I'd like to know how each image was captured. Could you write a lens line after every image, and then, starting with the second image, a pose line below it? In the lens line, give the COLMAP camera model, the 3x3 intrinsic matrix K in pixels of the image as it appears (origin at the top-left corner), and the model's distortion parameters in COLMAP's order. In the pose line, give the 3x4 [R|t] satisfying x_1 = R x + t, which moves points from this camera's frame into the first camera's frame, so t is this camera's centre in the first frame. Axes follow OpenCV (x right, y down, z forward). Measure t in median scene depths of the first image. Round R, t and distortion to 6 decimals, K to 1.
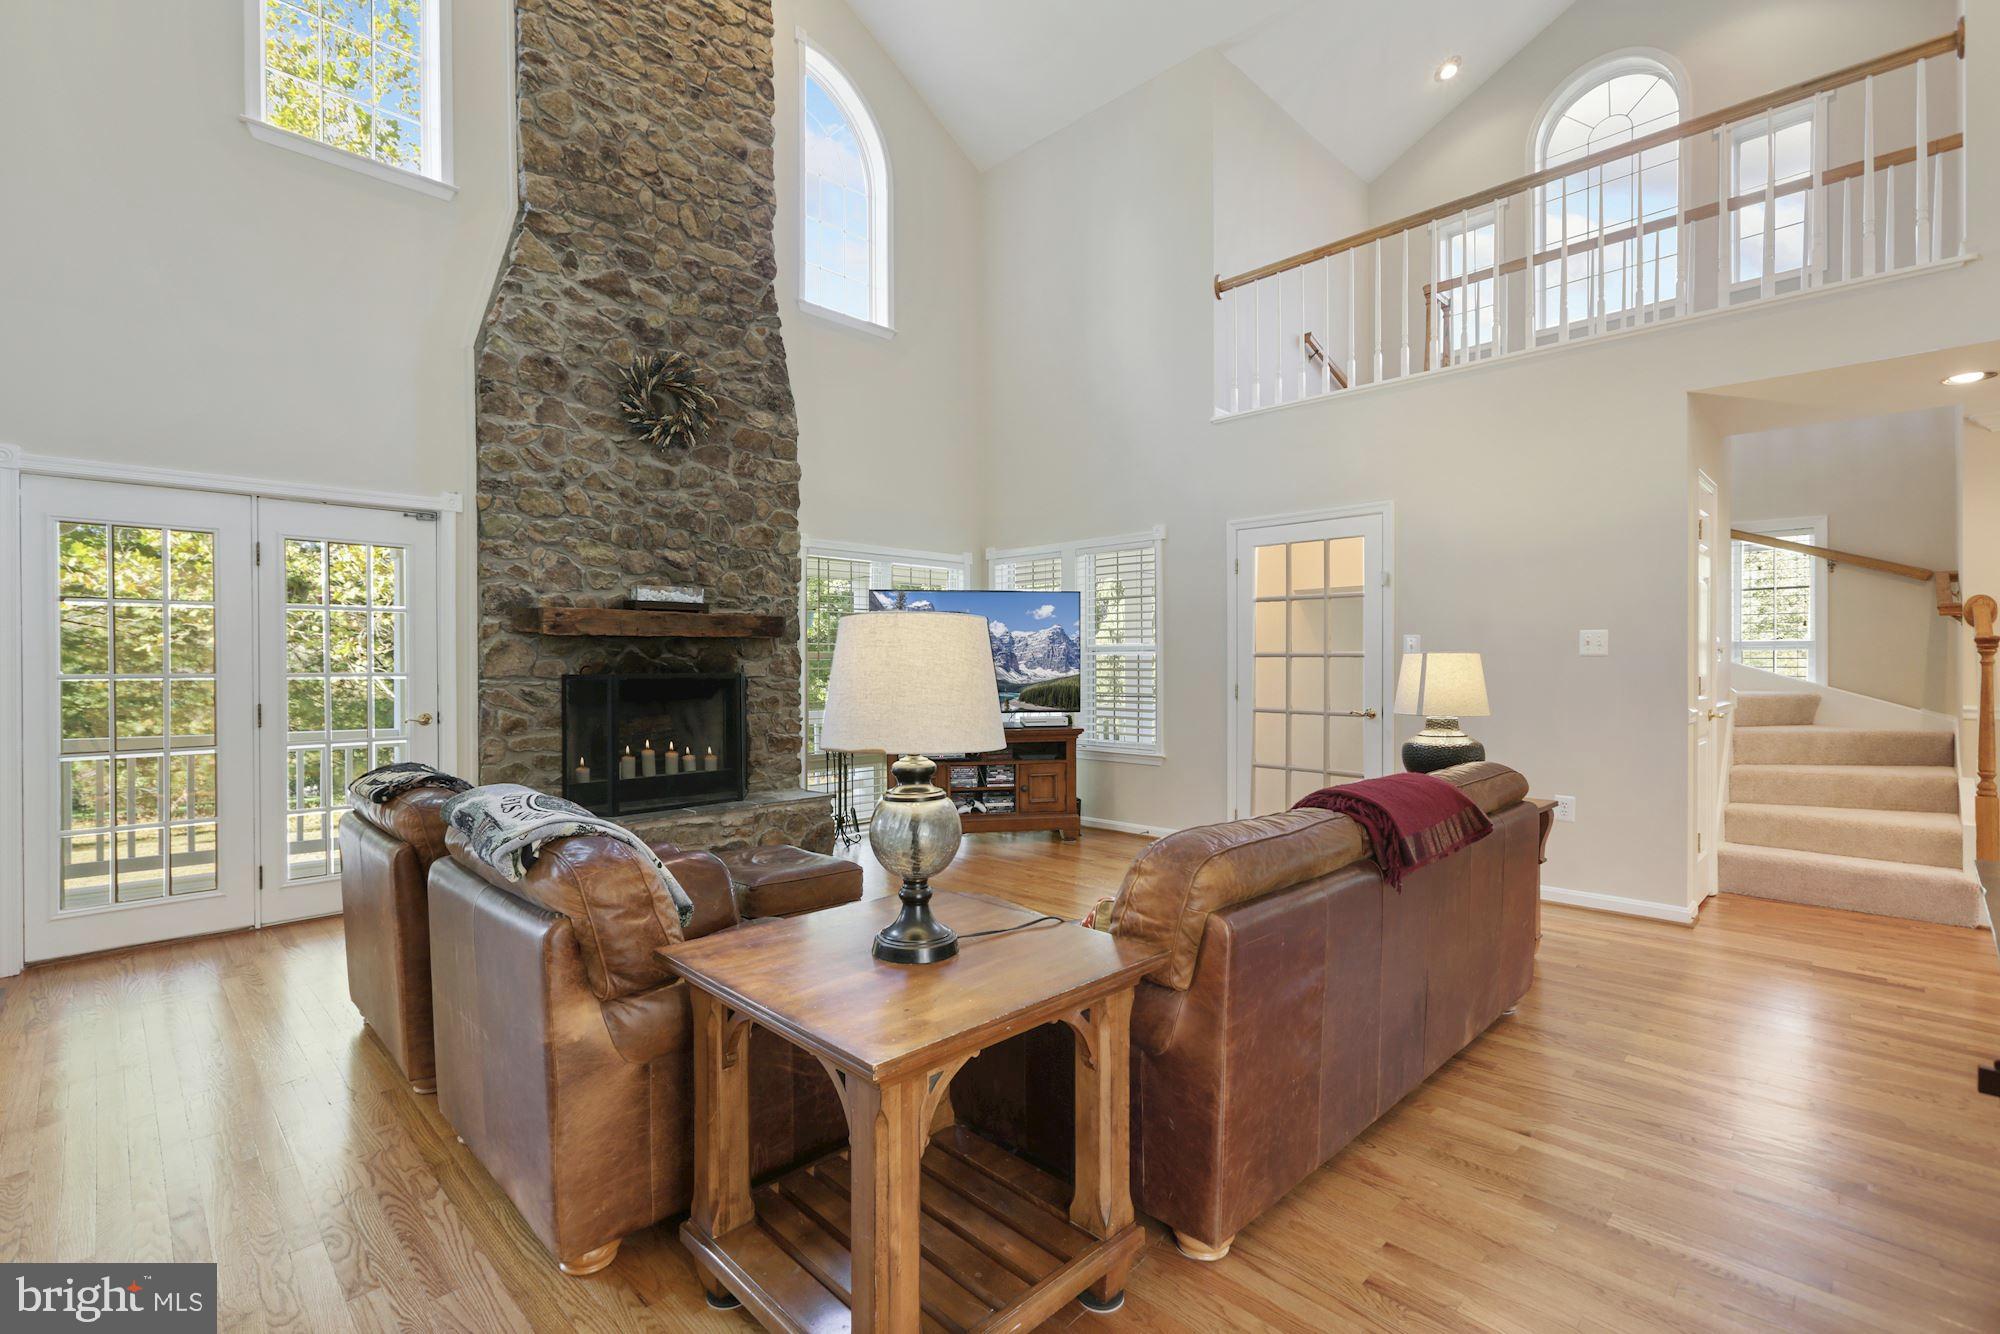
lens RADIAL K [[910.3, 0, 998.9], [0, 910.3, 665.4], [0, 0, 1]] dist [-0.000619, -0.000032]
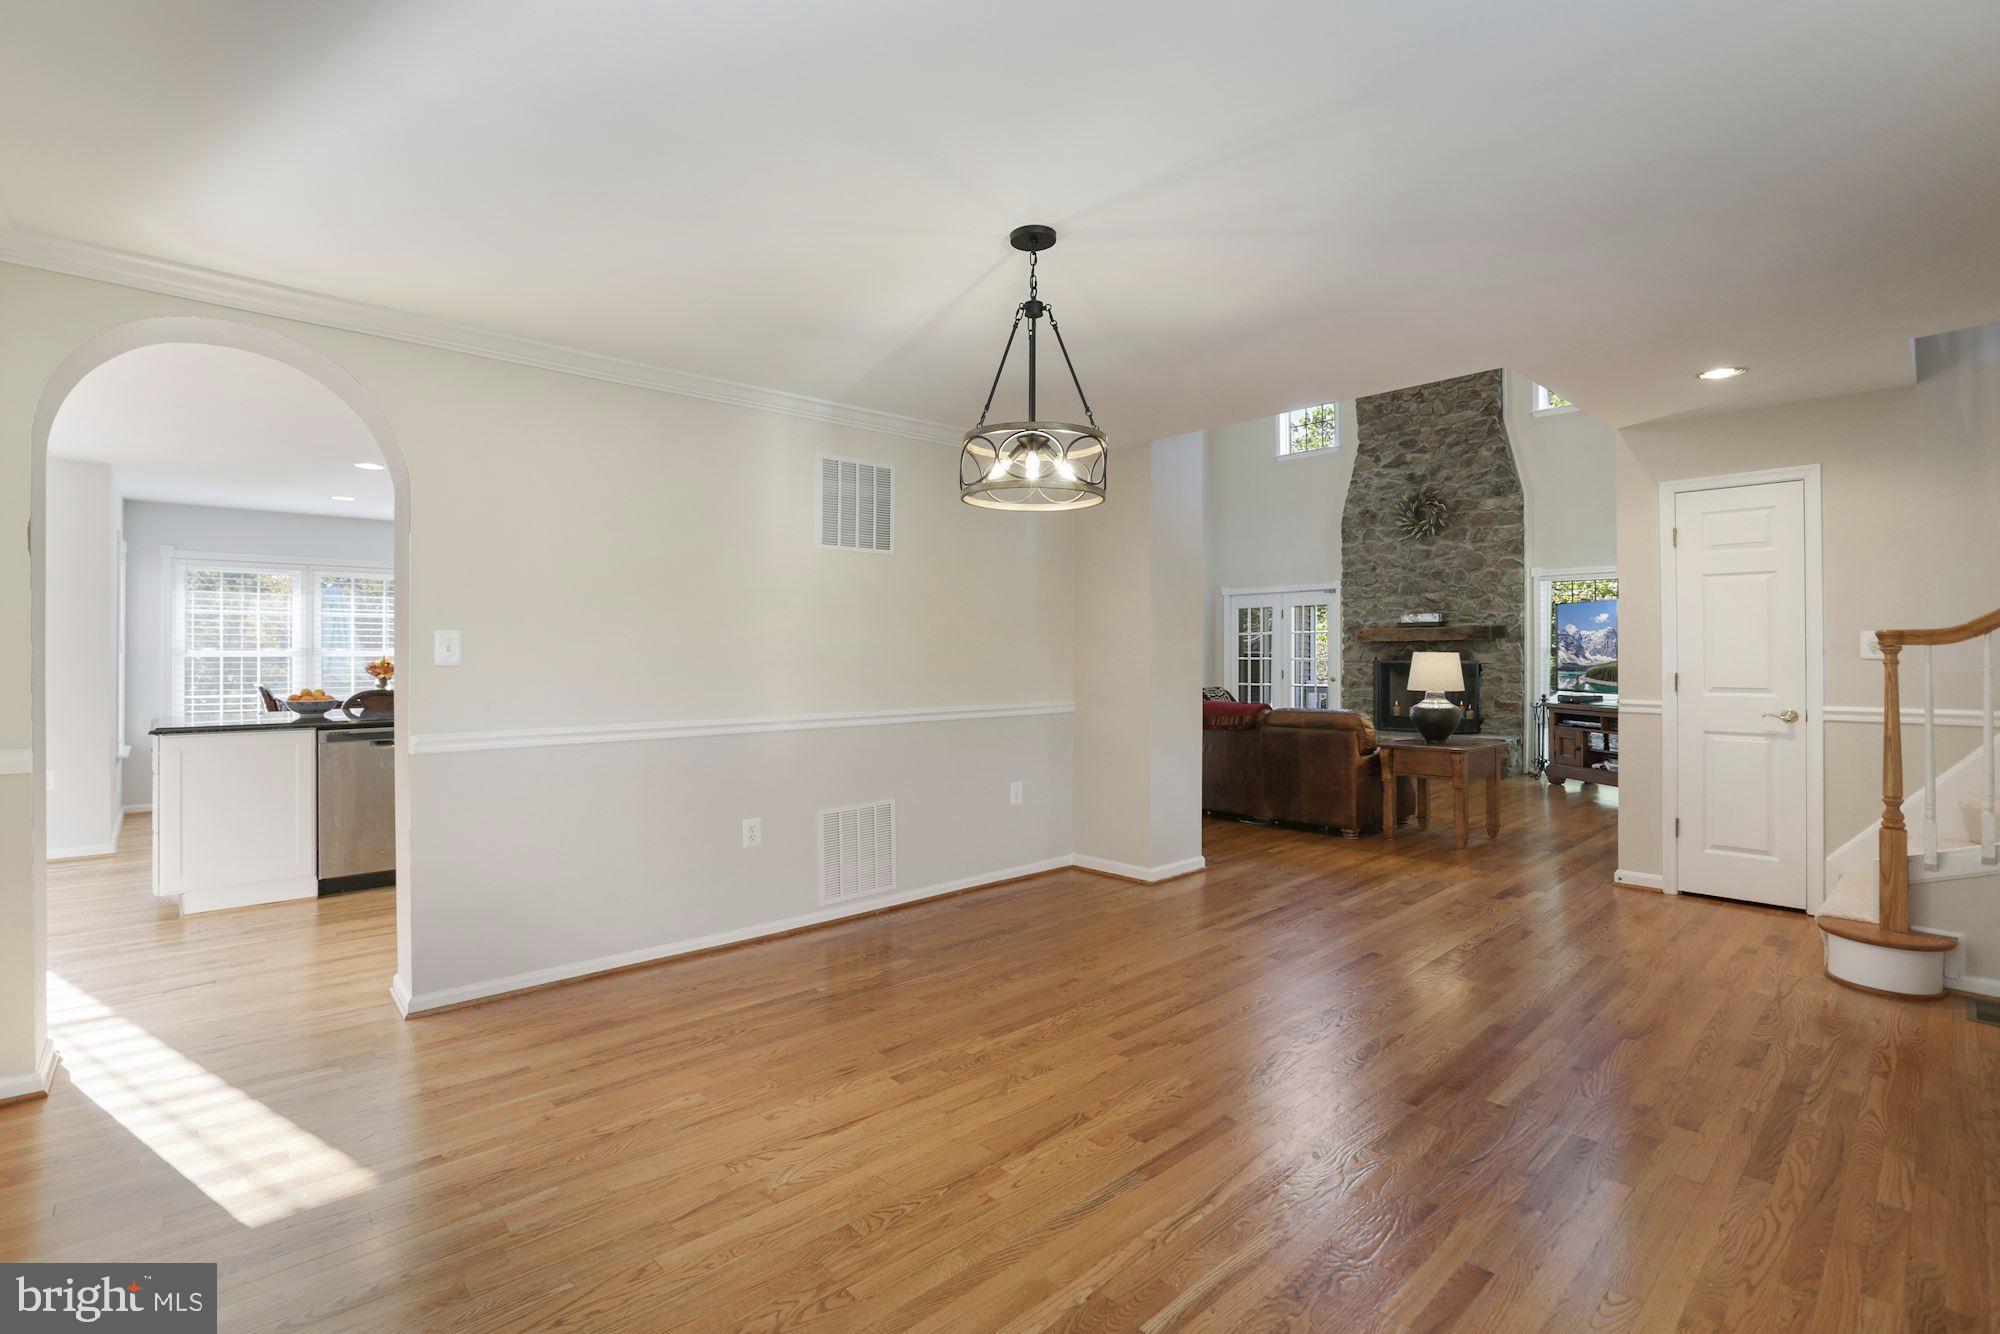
lens RADIAL K [[910.3, 0, 998.8], [0, 910.3, 661.1], [0, 0, 1]] dist [-0.000619, -0.000032]
pose [[-0.019080, 0.010121, -0.999767, 1.505893], [0.002642, 0.999946, 0.010072, -0.010902], [0.999814, -0.002449, -0.019106, 0.175098]]
